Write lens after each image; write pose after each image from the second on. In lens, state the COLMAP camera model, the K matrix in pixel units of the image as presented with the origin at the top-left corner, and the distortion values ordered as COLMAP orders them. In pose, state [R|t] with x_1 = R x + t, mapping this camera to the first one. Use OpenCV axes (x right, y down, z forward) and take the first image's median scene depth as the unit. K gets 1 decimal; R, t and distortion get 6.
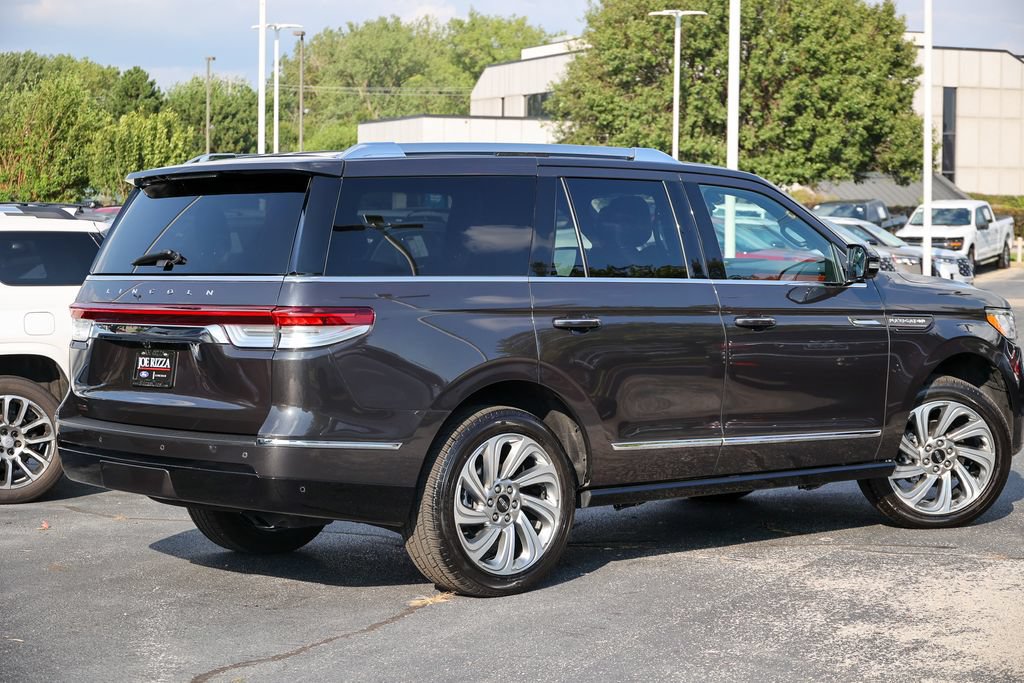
lens RADIAL K [[2295.7, 0, 511.4], [0, 2295.7, 341.6], [0, 0, 1]] dist [0.047753, -0.190667]
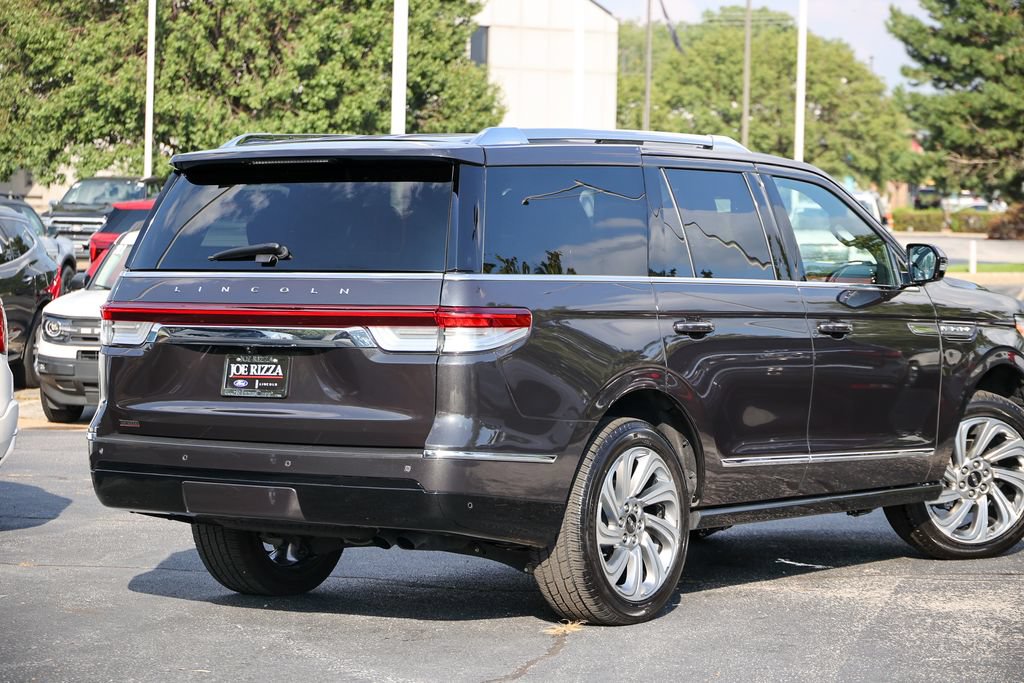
lens RADIAL K [[3492.8, 0, 512.5], [0, 3492.8, 342.8], [0, 0, 1]] dist [-0.116431, 2.649898]
pose [[0.968042, 0.001285, 0.250783, -0.348608], [0.002114, 0.999910, -0.013284, 0.014703], [-0.250777, 0.013390, 0.967952, -0.295773]]
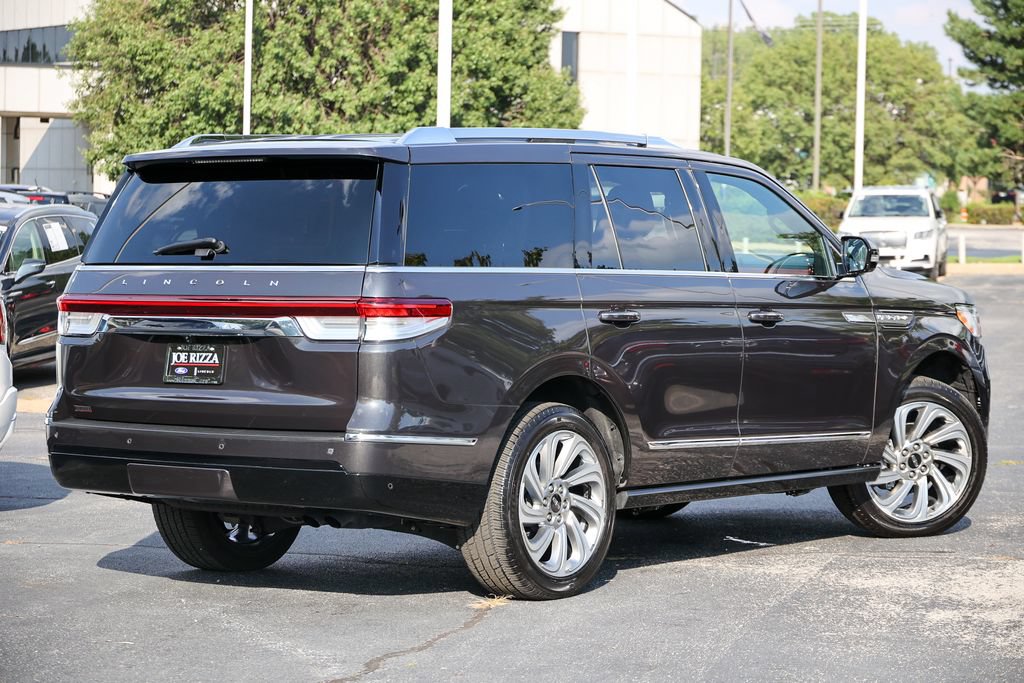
lens RADIAL K [[3273.0, 0, 510.7], [0, 3273.0, 342.0], [0, 0, 1]] dist [0.045000, 0.402302]
pose [[0.977846, -0.001370, 0.209322, -0.270787], [0.003514, 0.999945, -0.009872, 0.014243], [-0.209297, 0.010389, 0.977797, -0.298596]]
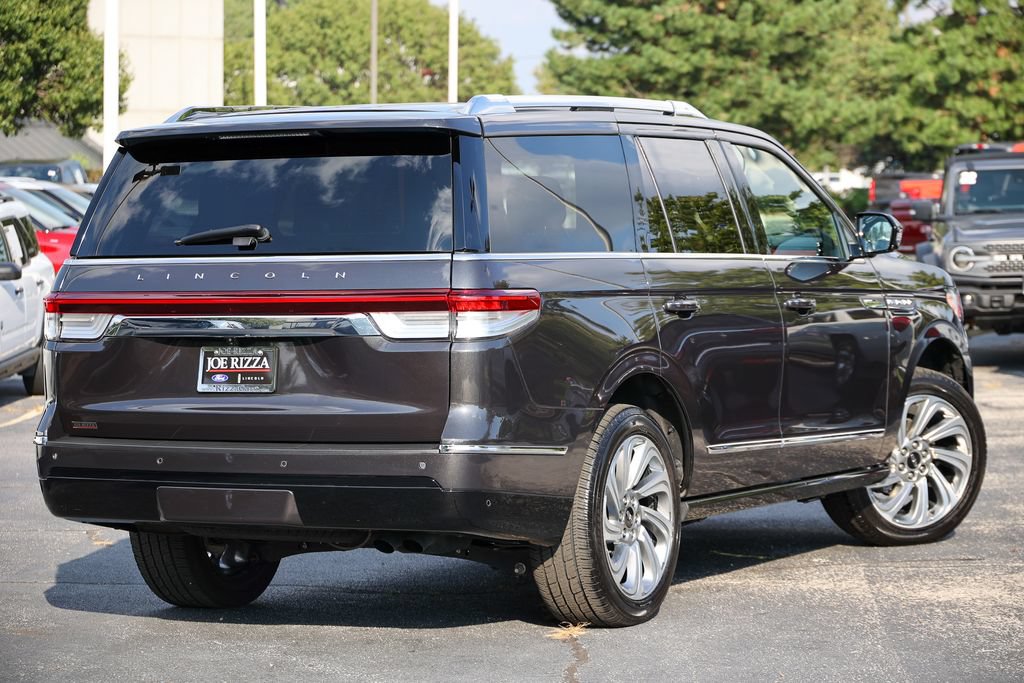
lens RADIAL K [[3676.3, 0, 515.5], [0, 3676.3, 343.6], [0, 0, 1]] dist [0.113320, 2.559668]
pose [[0.924336, -0.022201, 0.380934, -0.492832], [0.026394, 0.999635, -0.005787, 0.010915], [-0.380667, 0.015403, 0.924584, -0.221640]]
